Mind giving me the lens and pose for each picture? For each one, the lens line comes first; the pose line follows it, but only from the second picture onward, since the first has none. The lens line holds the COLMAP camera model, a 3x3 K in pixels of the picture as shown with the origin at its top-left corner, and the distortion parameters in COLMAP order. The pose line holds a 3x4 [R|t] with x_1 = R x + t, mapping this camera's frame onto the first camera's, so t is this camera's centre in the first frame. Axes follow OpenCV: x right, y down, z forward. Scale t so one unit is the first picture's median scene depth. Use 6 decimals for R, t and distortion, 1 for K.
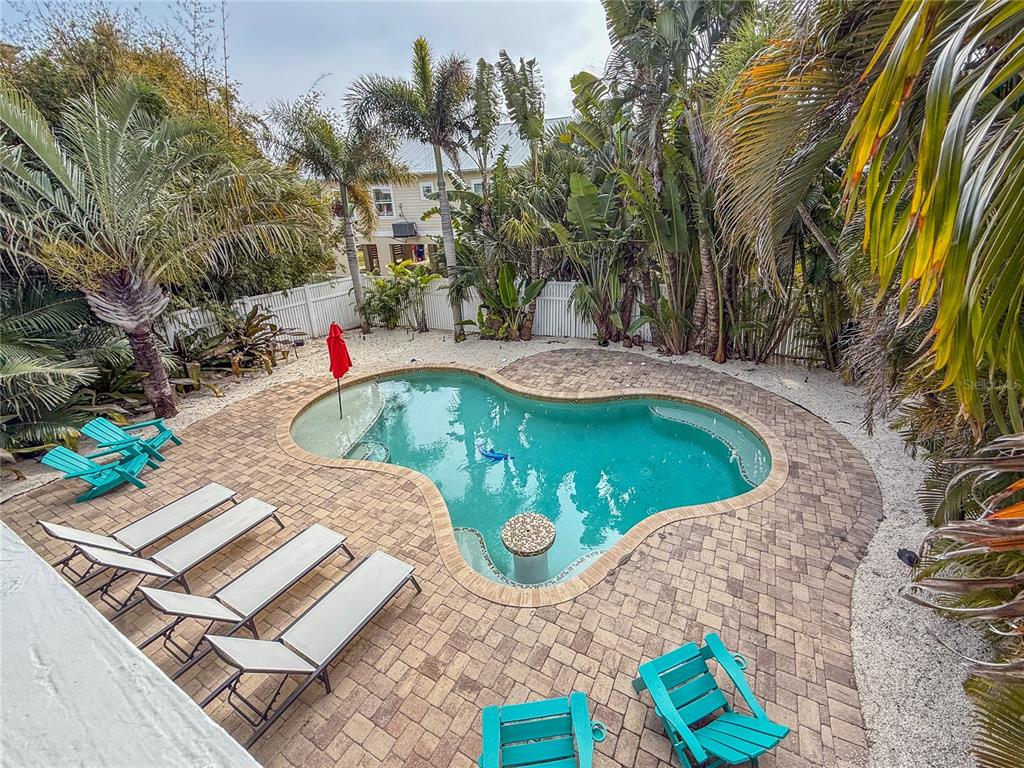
lens RADIAL K [[421.1, 0, 547.7], [0, 421.1, 333.1], [0, 0, 1]] dist [0.000366, -0.000255]
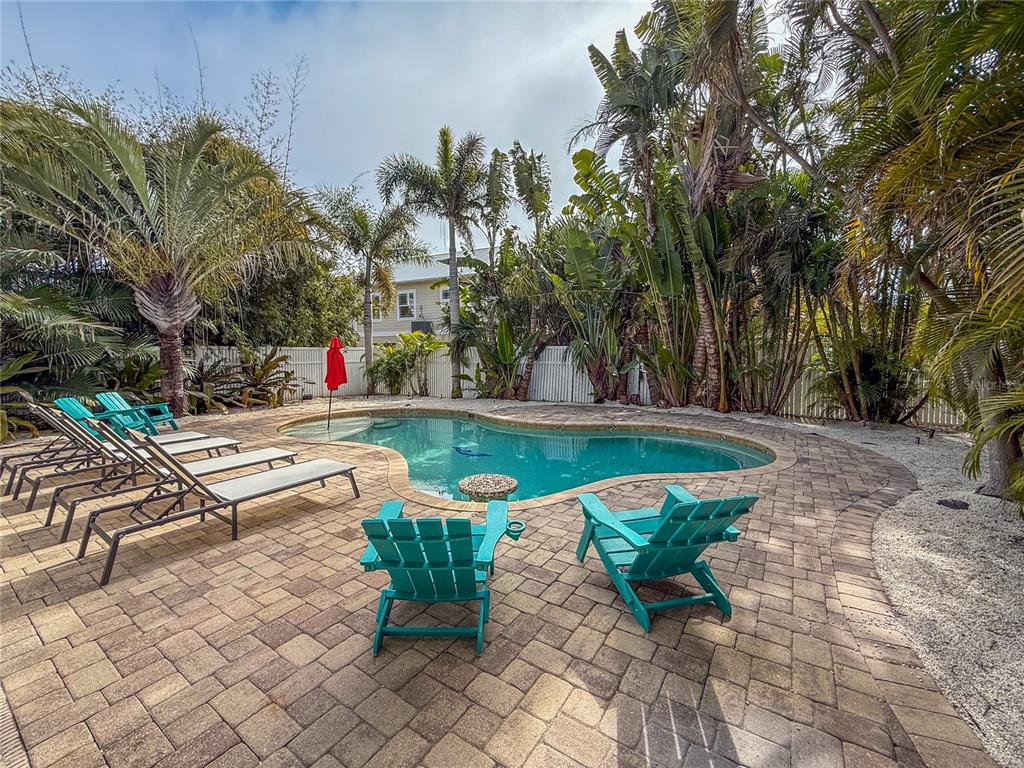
lens RADIAL K [[416.7, 0, 512.0], [0, 416.7, 384.0], [0, 0, 1]] dist [-0.000474, 0.000159]
pose [[0.991663, 0.042534, -0.121632, 0.050559], [-0.068315, 0.973912, -0.216398, 0.217552], [0.109255, 0.222903, 0.968699, 0.042219]]
